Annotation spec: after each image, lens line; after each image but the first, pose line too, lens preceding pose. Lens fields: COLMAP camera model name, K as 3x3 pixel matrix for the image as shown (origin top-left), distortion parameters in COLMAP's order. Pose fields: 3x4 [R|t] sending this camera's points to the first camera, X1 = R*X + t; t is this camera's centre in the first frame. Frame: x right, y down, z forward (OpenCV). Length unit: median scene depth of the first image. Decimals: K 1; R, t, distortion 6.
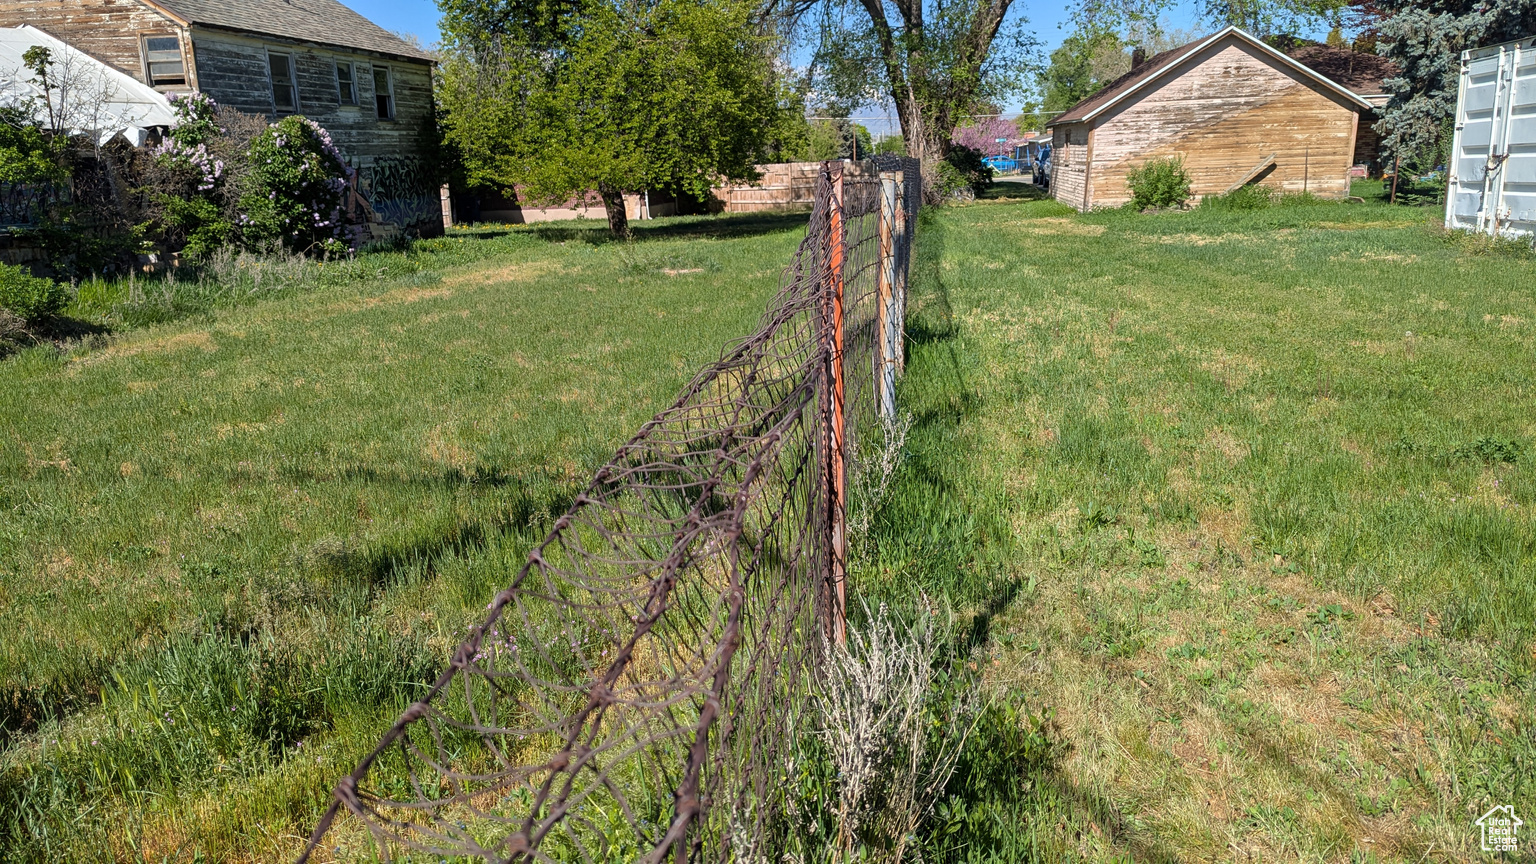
lens RADIAL K [[1099.6, 0, 737.3], [0, 1099.6, 432.0], [0, 0, 1]] dist [0.066757, -0.057372]
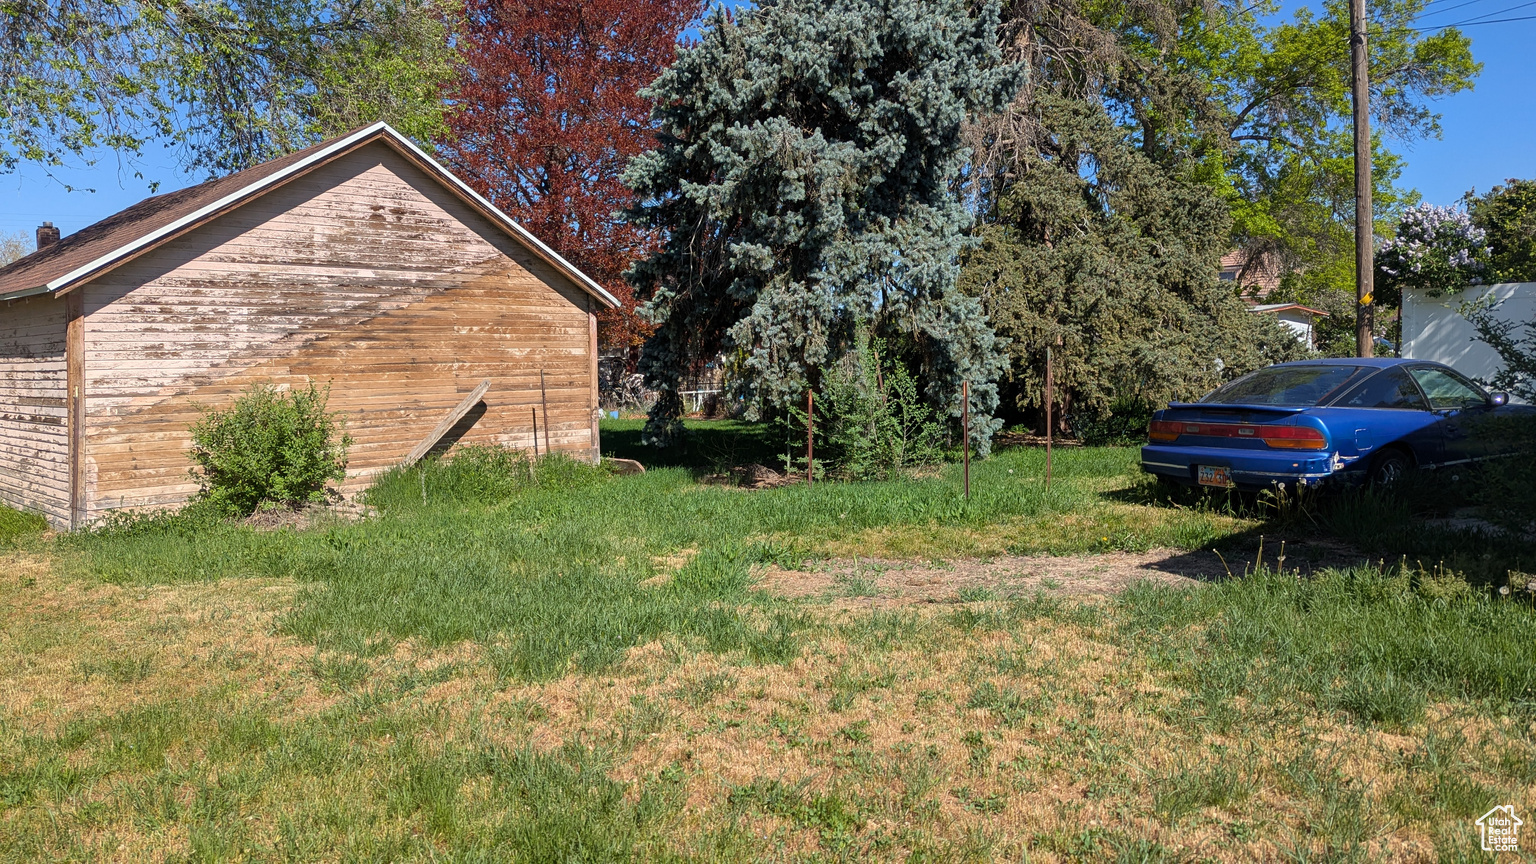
lens RADIAL K [[1099.6, 0, 770.4], [0, 1099.6, 425.8], [0, 0, 1]] dist [0.066757, -0.057372]
pose [[0.583620, -0.028517, 0.811526, 0.147702], [0.197141, 0.974460, -0.107534, -0.149628], [-0.787733, 0.222744, 0.574336, 0.608667]]
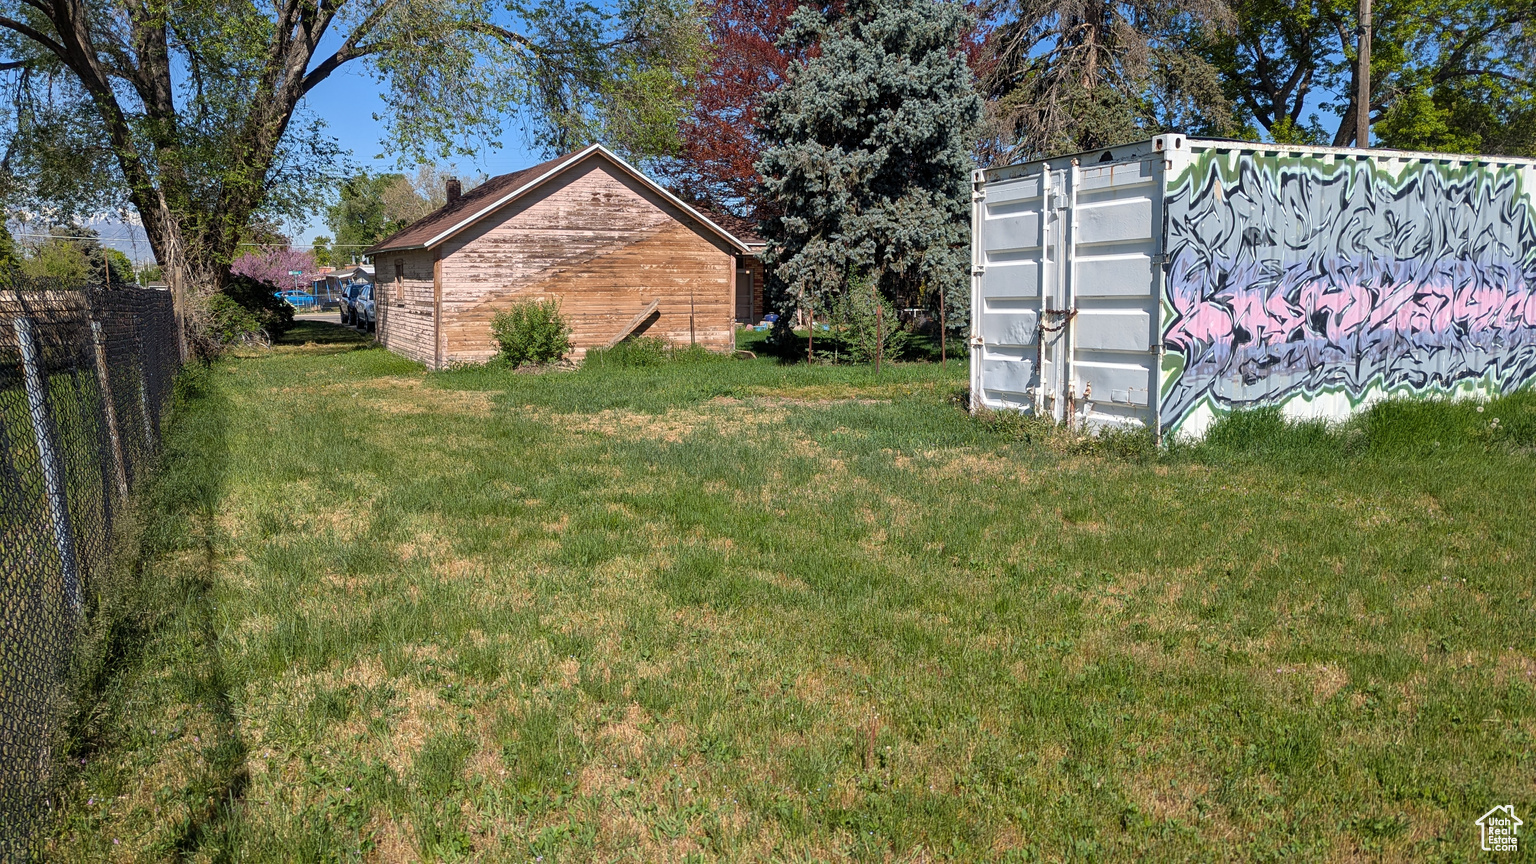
lens RADIAL K [[1099.6, 0, 759.0], [0, 1099.6, 419.9], [0, 0, 1]] dist [0.066757, -0.057372]
pose [[0.812212, -0.042035, 0.581846, 0.061528], [0.117715, 0.988693, -0.092894, -0.075031], [-0.571363, 0.143942, 0.807976, 0.304878]]
